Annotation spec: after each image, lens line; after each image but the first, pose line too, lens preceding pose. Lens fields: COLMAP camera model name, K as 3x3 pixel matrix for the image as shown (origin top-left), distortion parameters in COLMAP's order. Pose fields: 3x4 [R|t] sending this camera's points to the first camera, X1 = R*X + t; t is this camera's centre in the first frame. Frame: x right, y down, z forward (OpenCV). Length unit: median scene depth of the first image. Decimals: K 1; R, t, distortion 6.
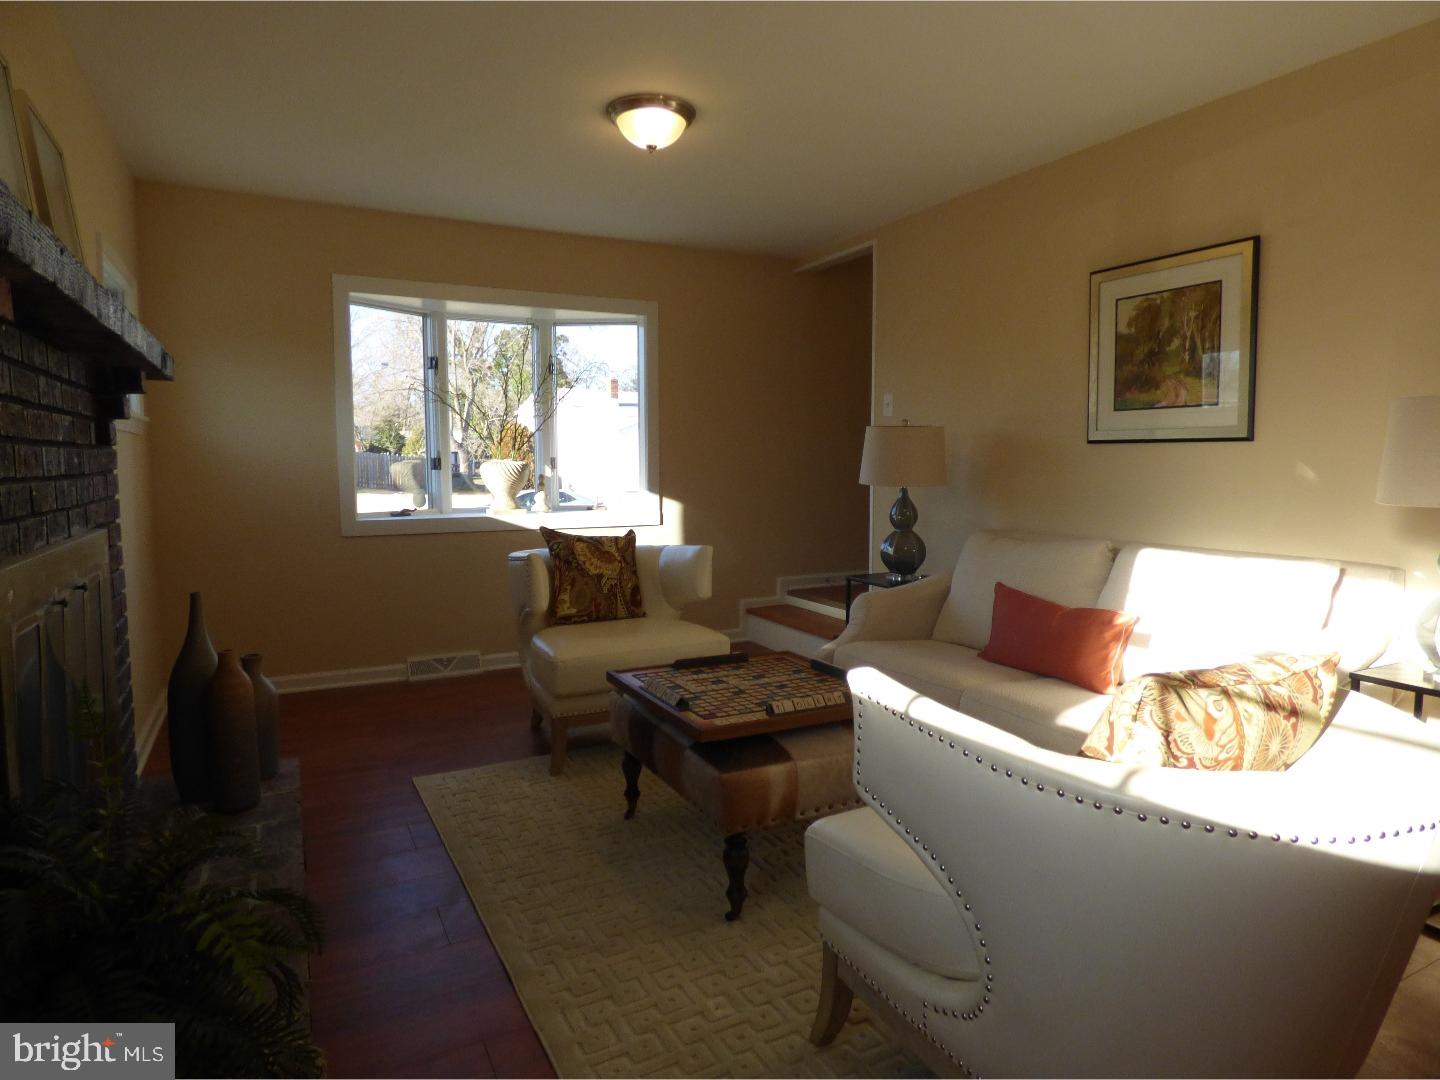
lens RADIAL K [[857.6, 0, 729.0], [0, 857.6, 528.0], [0, 0, 1]] dist [-0.009107, 0.000187]
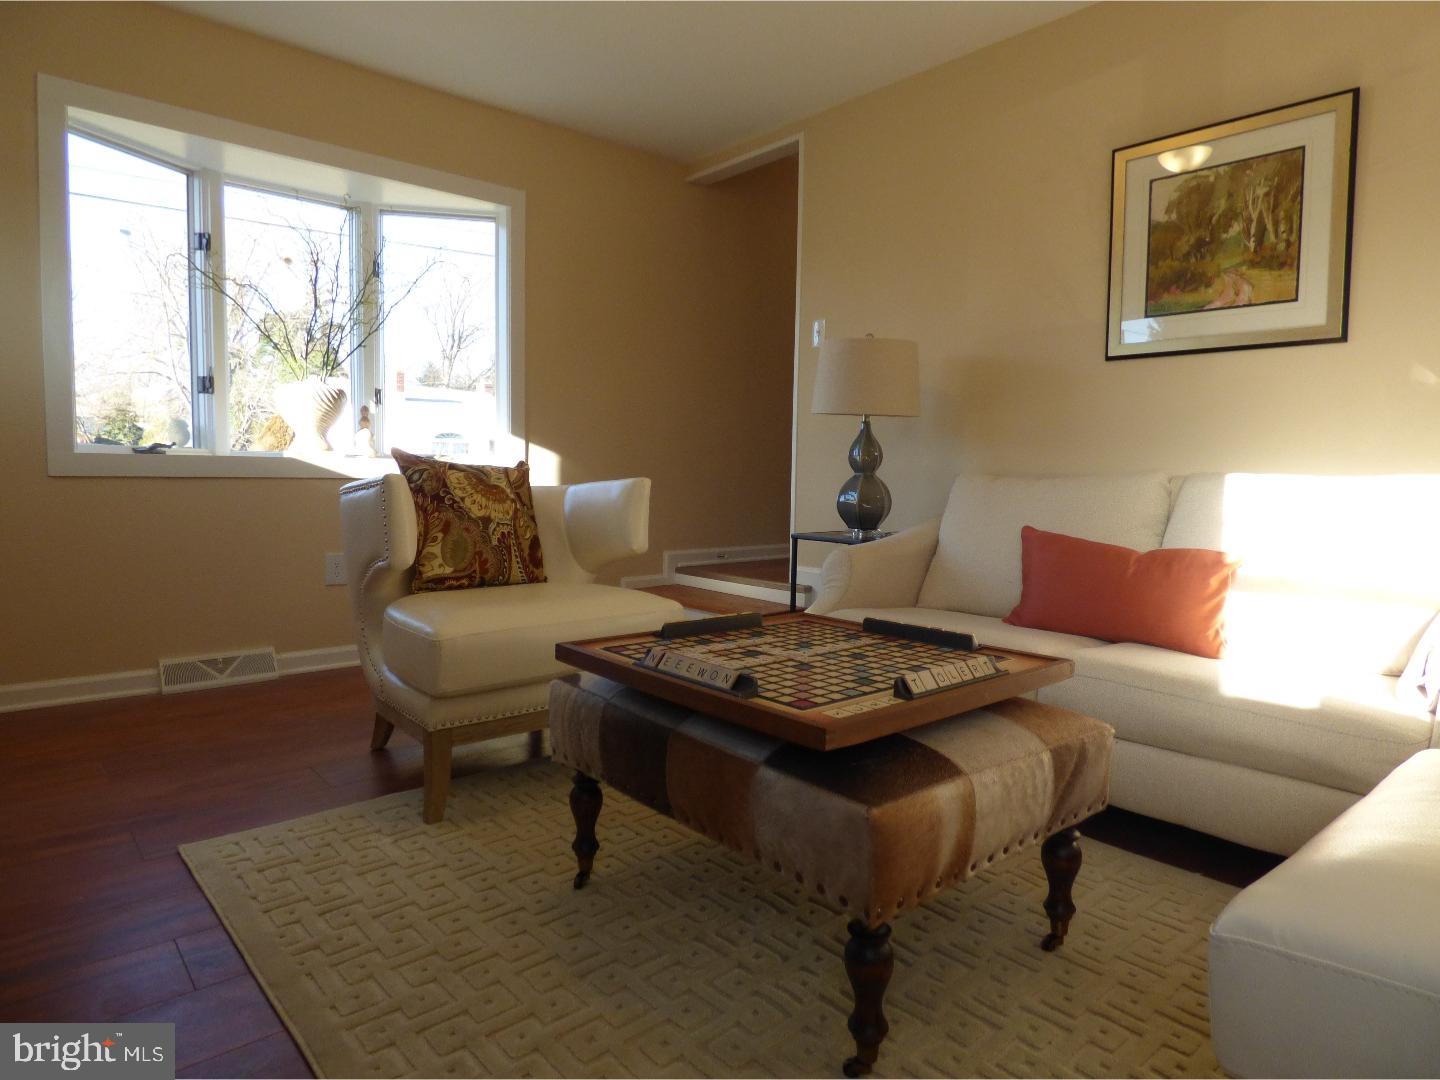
lens RADIAL K [[857.6, 0, 729.0], [0, 857.6, 528.0], [0, 0, 1]] dist [-0.009107, 0.000187]
pose [[0.971092, 0.002360, 0.238693, -0.131325], [0.000267, 0.999940, -0.010975, 0.073079], [-0.238705, 0.010722, 0.971033, 0.309175]]
